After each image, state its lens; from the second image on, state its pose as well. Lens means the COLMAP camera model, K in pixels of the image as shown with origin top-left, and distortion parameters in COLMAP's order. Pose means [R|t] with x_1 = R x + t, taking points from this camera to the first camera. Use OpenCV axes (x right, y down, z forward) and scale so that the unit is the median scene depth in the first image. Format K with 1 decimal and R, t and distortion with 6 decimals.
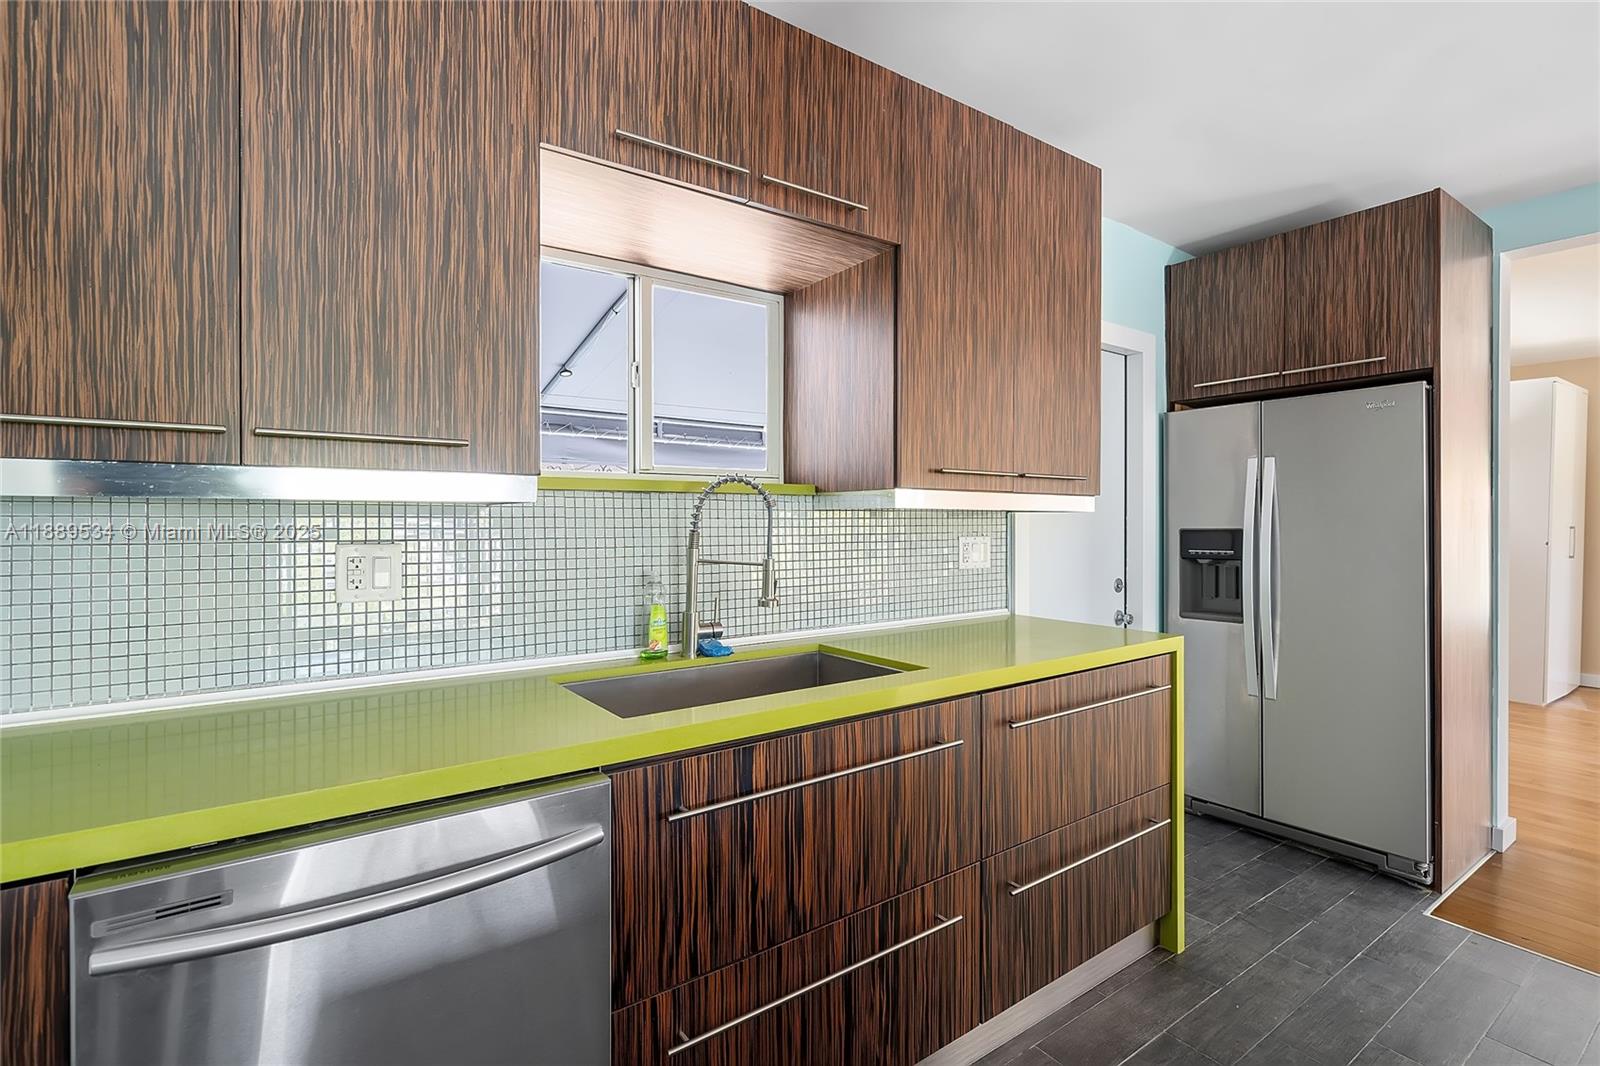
lens RADIAL K [[733.3, 0, 784.9], [0, 733.3, 535.7], [0, 0, 1]] dist [-0.006537, 0.003126]
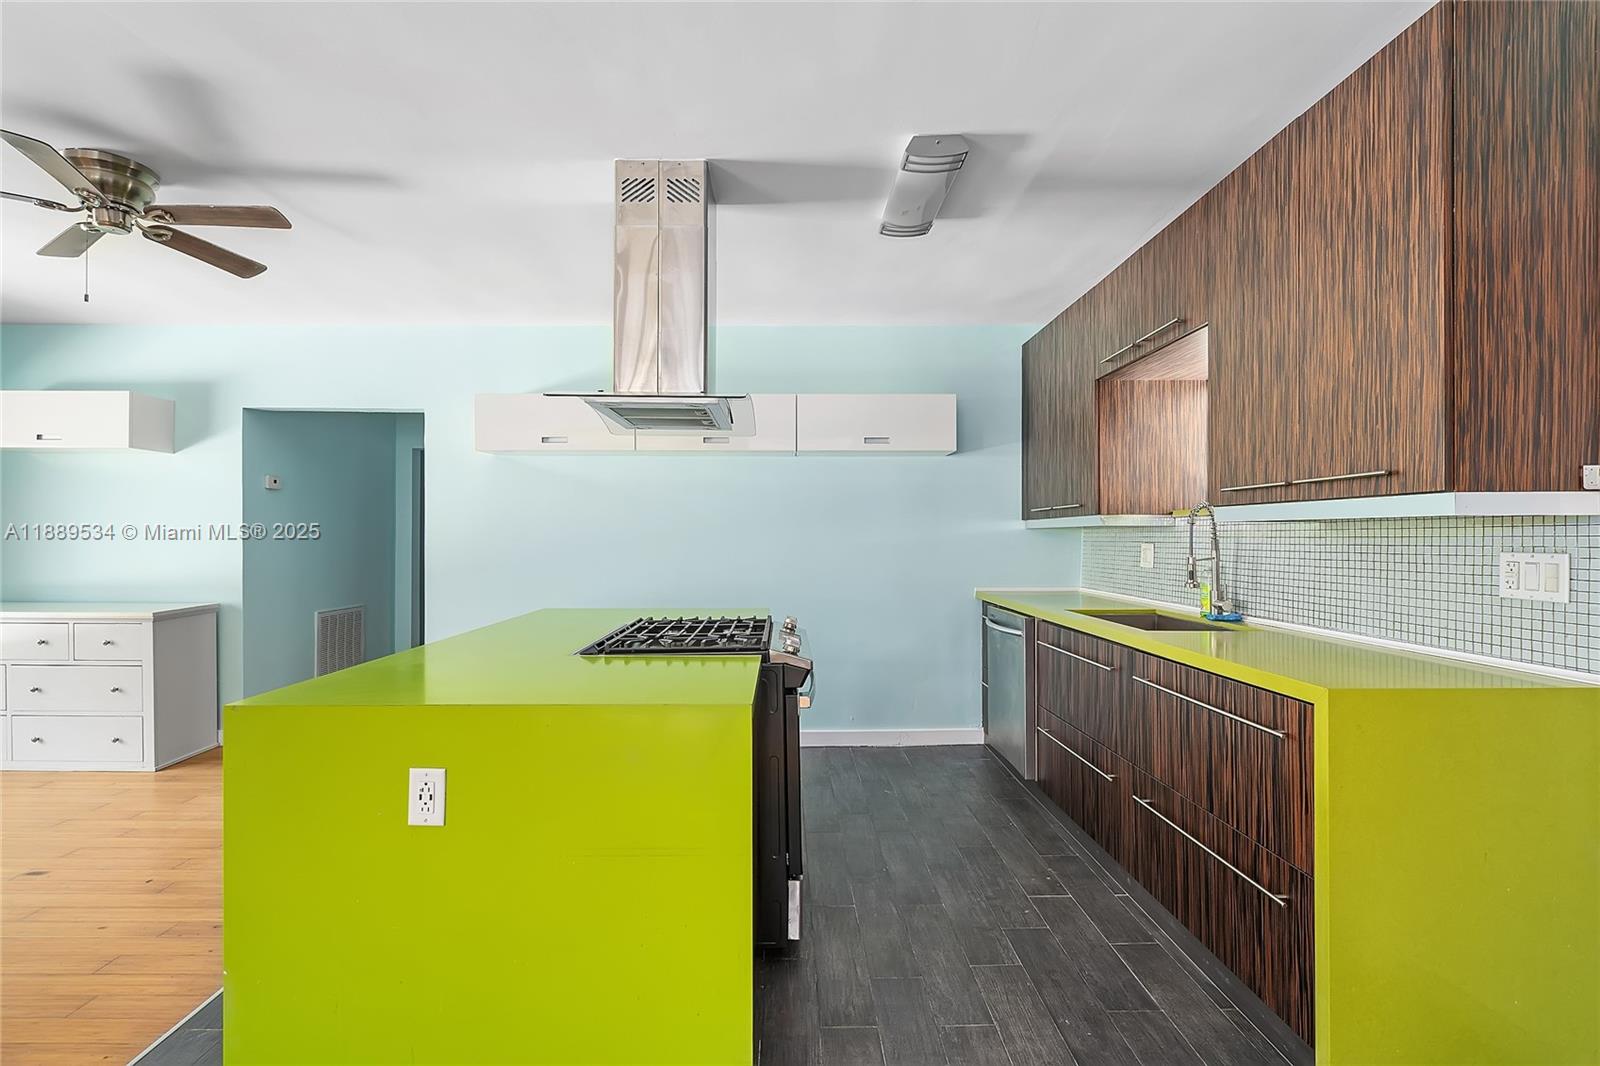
lens RADIAL K [[733.3, 0, 788.6], [0, 733.3, 536.9], [0, 0, 1]] dist [-0.006537, 0.003126]
pose [[-0.558985, 0.003303, -0.829171, 1.387897], [-0.008086, 0.999923, 0.009434, -0.015900], [0.829139, 0.011978, -0.558915, 0.931985]]
